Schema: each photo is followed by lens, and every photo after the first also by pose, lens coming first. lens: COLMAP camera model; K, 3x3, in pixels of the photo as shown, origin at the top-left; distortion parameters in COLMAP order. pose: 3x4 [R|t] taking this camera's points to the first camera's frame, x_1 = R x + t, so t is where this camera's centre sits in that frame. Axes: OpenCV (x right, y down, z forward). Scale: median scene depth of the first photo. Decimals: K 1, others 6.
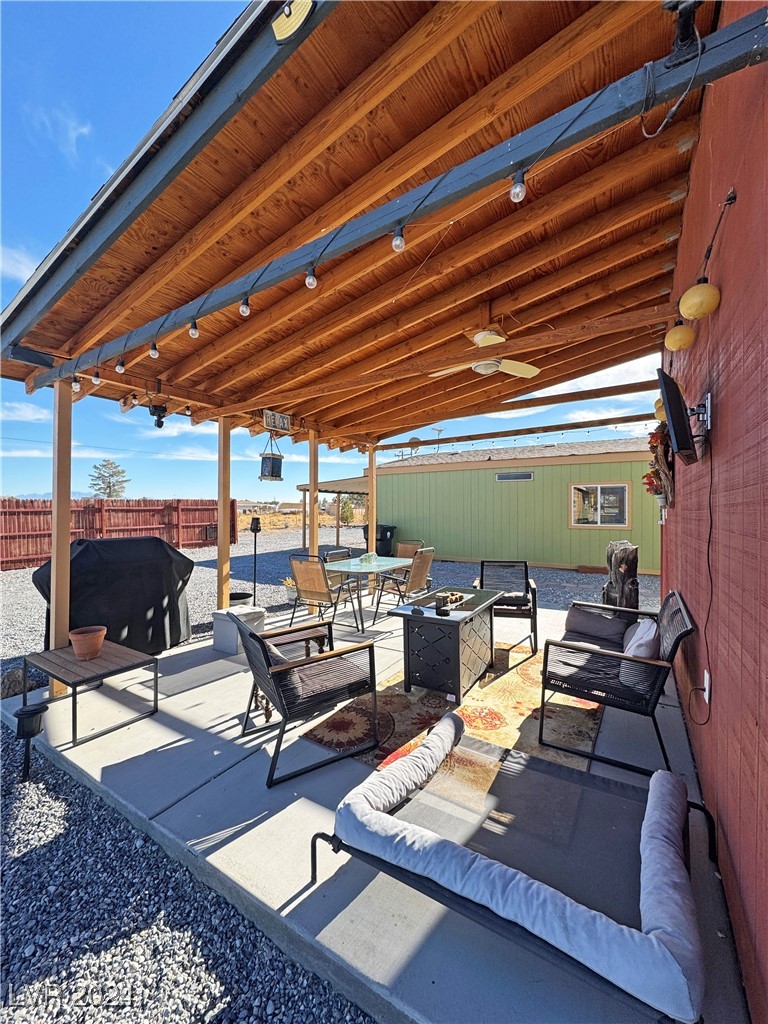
lens RADIAL K [[407.1, 0, 381.6], [0, 407.1, 511.9], [0, 0, 1]] dist [-0.002771, 0.000524]
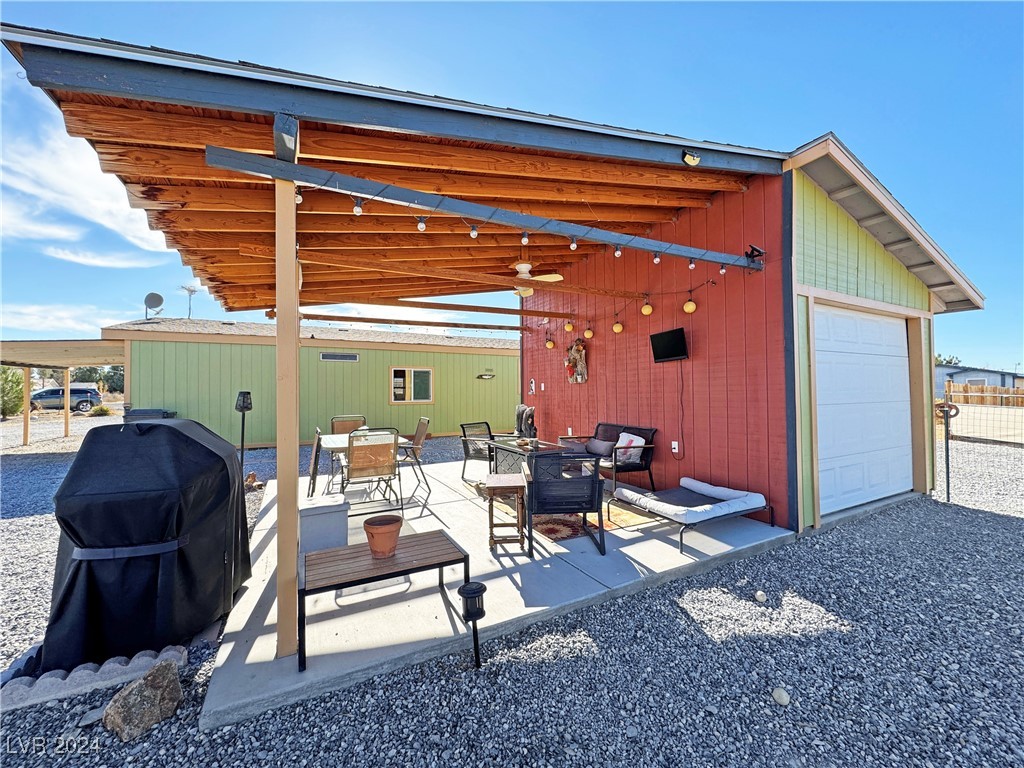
lens RADIAL K [[407.1, 0, 507.7], [0, 407.1, 383.9], [0, 0, 1]] dist [-0.002771, 0.000524]
pose [[0.502212, 0.016285, 0.864591, -1.369805], [0.007212, 0.999709, -0.023019, 0.039154], [-0.864714, 0.017796, 0.501949, 0.390864]]
